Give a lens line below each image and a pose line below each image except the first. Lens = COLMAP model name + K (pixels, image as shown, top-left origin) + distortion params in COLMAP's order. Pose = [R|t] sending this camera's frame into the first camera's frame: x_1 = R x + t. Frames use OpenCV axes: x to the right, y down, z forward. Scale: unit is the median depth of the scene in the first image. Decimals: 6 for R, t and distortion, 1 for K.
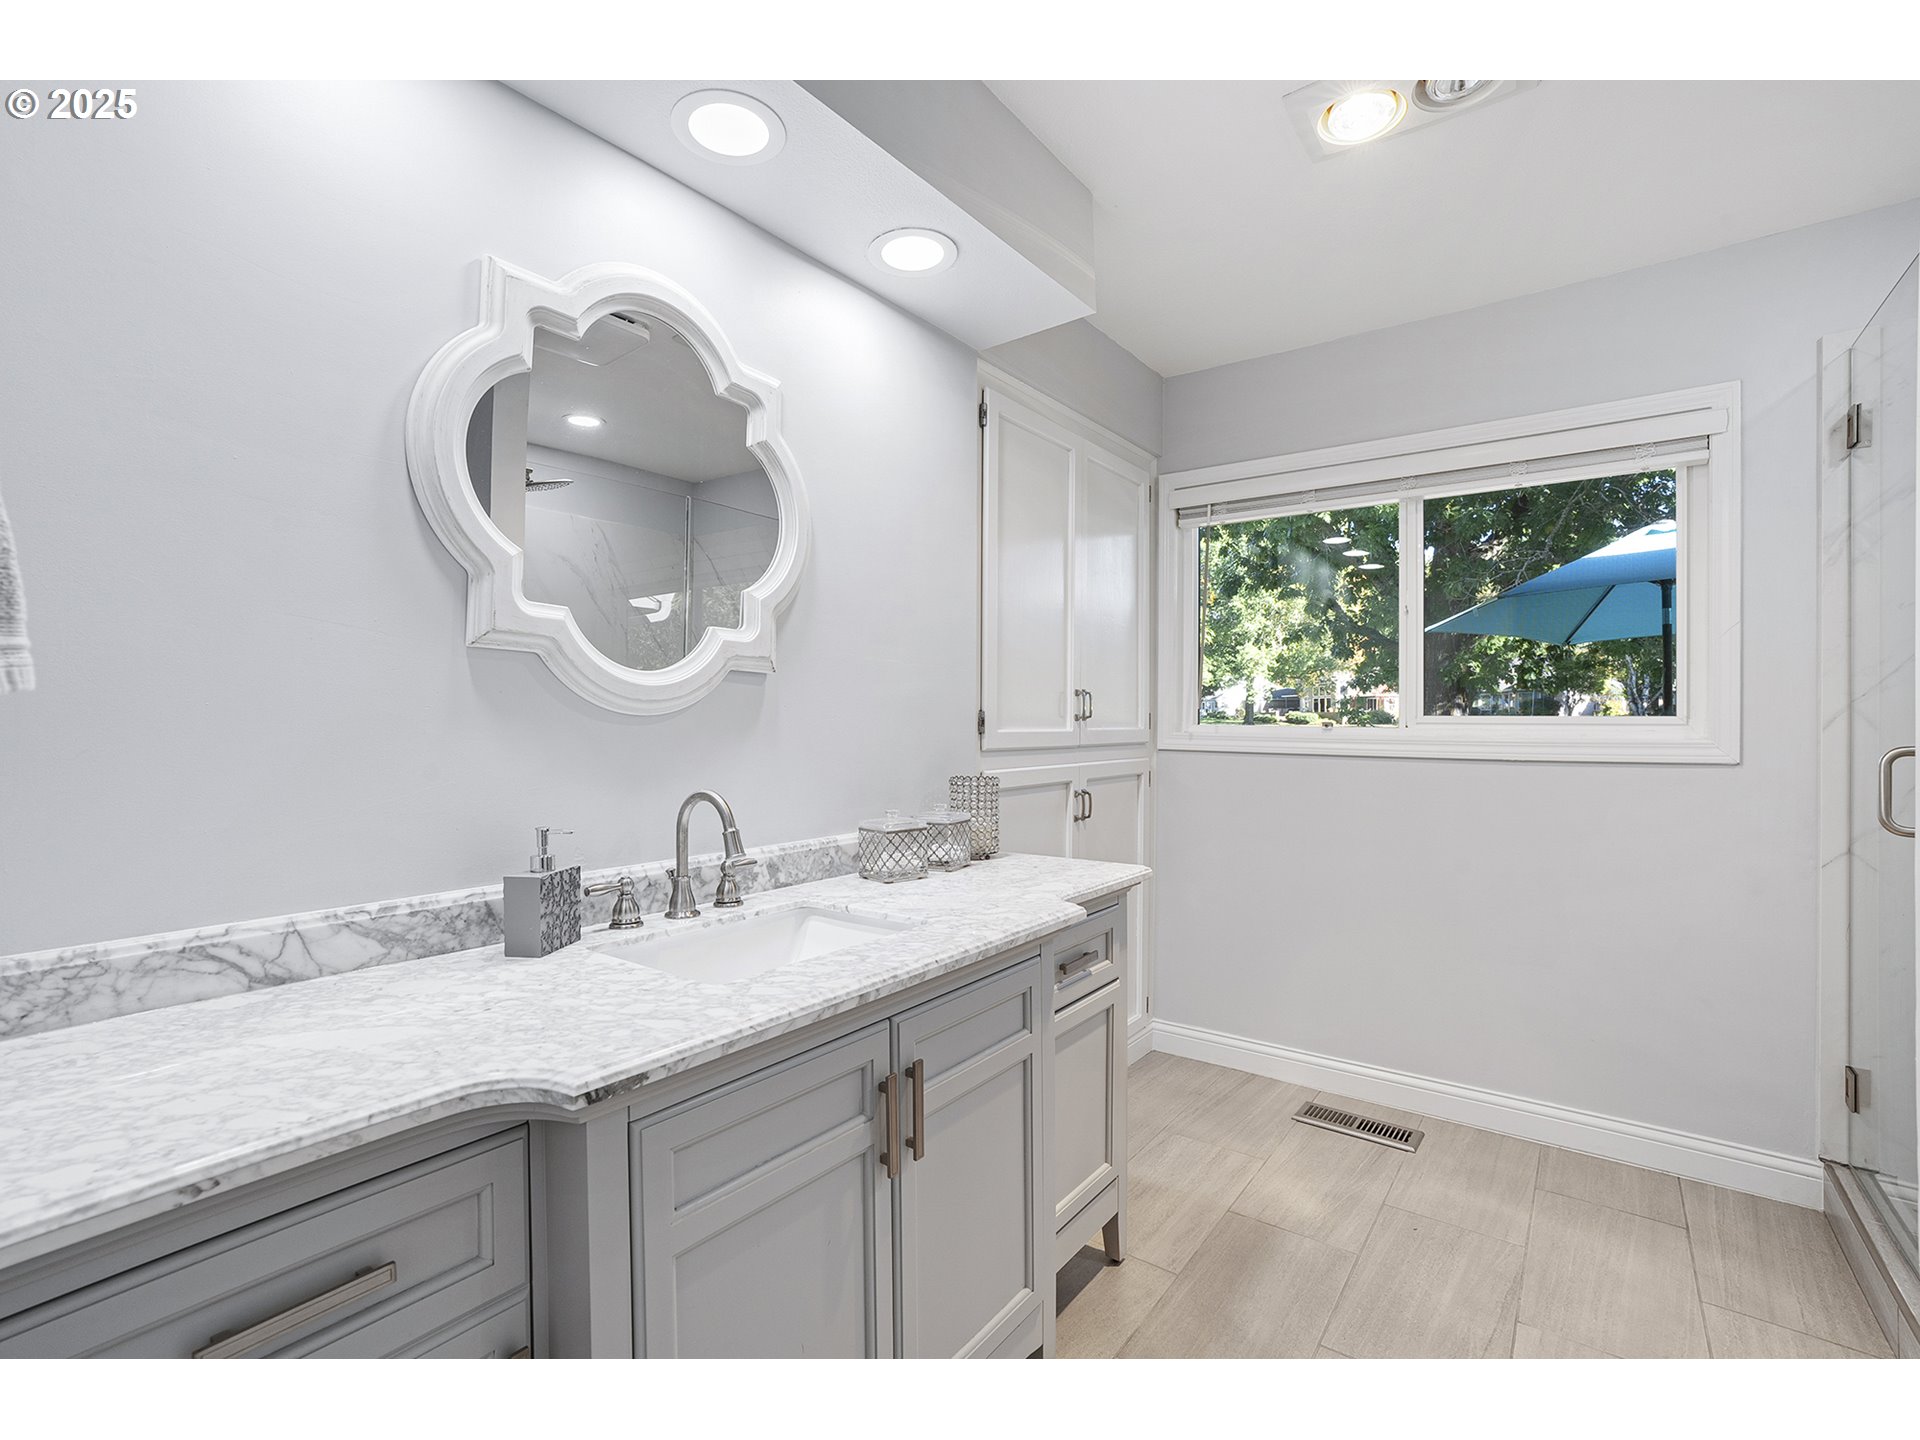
lens RADIAL K [[887.7, 0, 960.0], [0, 887.7, 720.0], [0, 0, 1]] dist [-0.048891, 0.017476]
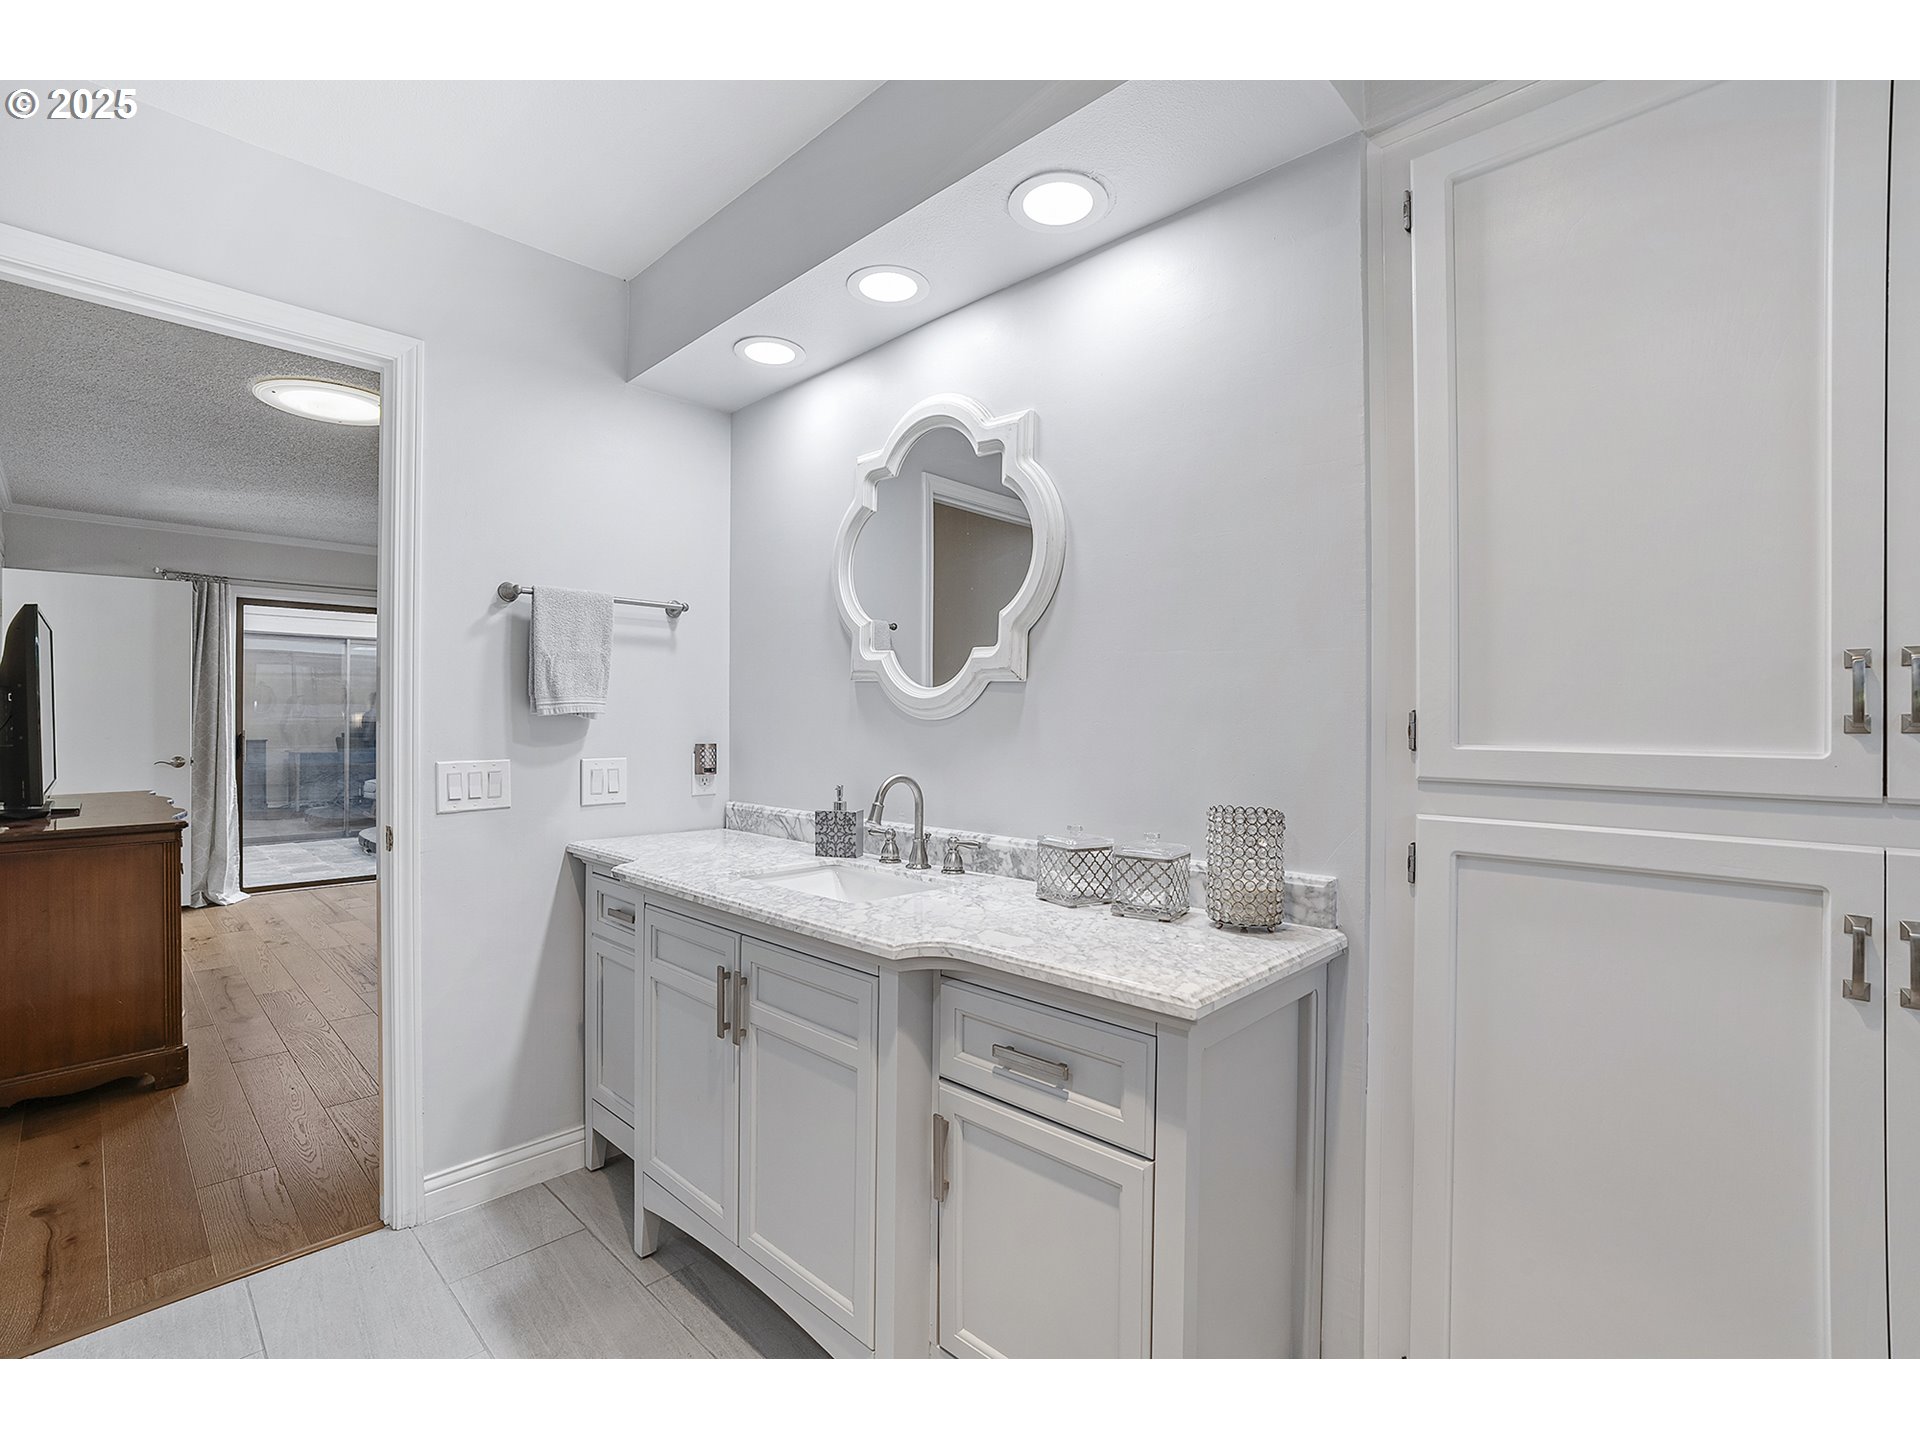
lens RADIAL K [[887.7, 0, 960.0], [0, 887.7, 720.0], [0, 0, 1]] dist [-0.048891, 0.017476]
pose [[-0.140344, -0.004302, -0.990094, 0.918321], [-0.007044, 0.999970, -0.003346, -0.000513], [0.990078, 0.006505, -0.140370, 1.121676]]
